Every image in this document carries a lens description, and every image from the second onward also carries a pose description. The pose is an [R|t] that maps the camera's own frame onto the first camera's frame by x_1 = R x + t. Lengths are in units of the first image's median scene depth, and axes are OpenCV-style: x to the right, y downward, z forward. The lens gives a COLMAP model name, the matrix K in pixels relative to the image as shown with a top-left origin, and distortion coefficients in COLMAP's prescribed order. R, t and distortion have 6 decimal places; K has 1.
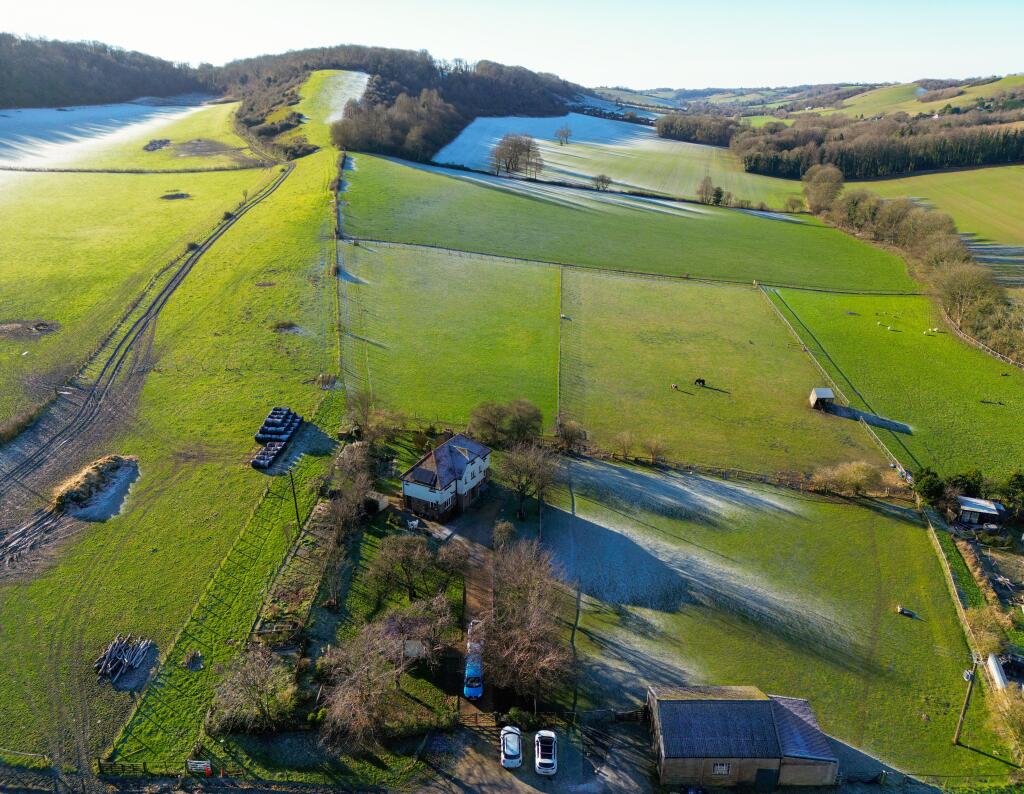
lens RADIAL K [[732.3, 0, 517.2], [0, 732.3, 392.4], [0, 0, 1]] dist [0.037629, -0.004736]
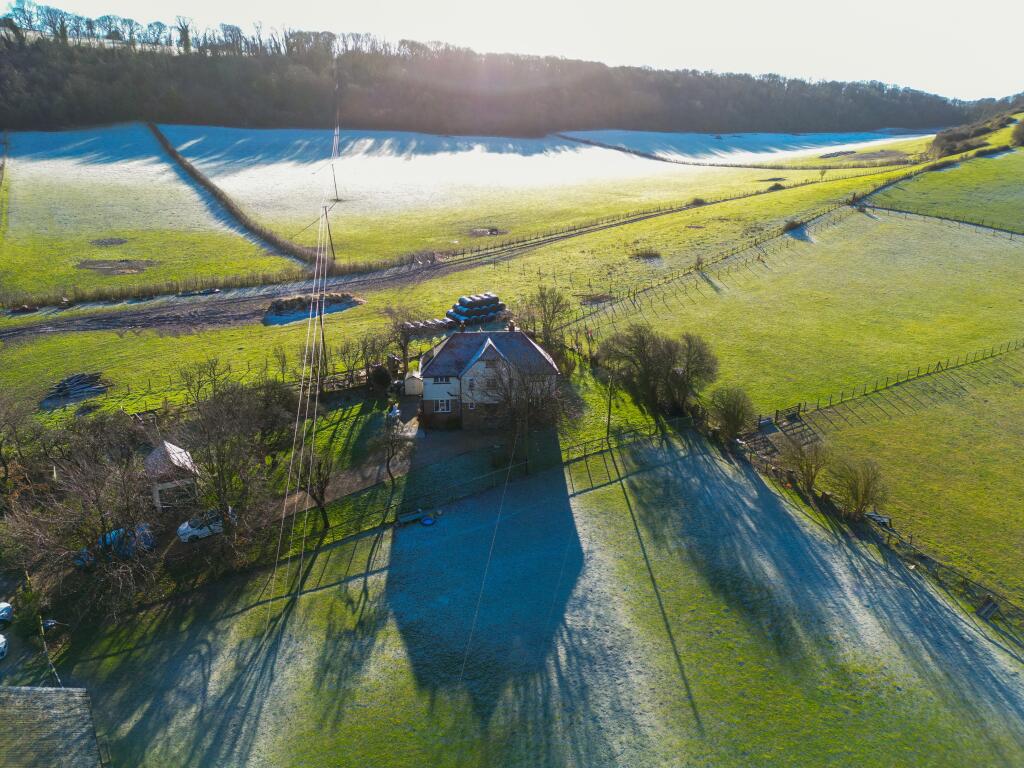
lens RADIAL K [[709.0, 0, 517.3], [0, 709.0, 388.1], [0, 0, 1]] dist [0.045139, -0.032280]
pose [[0.570332, 0.260754, -0.778928, 0.449322], [-0.310197, 0.946431, 0.089701, 0.048183], [0.760591, 0.190462, 0.620665, 0.591021]]
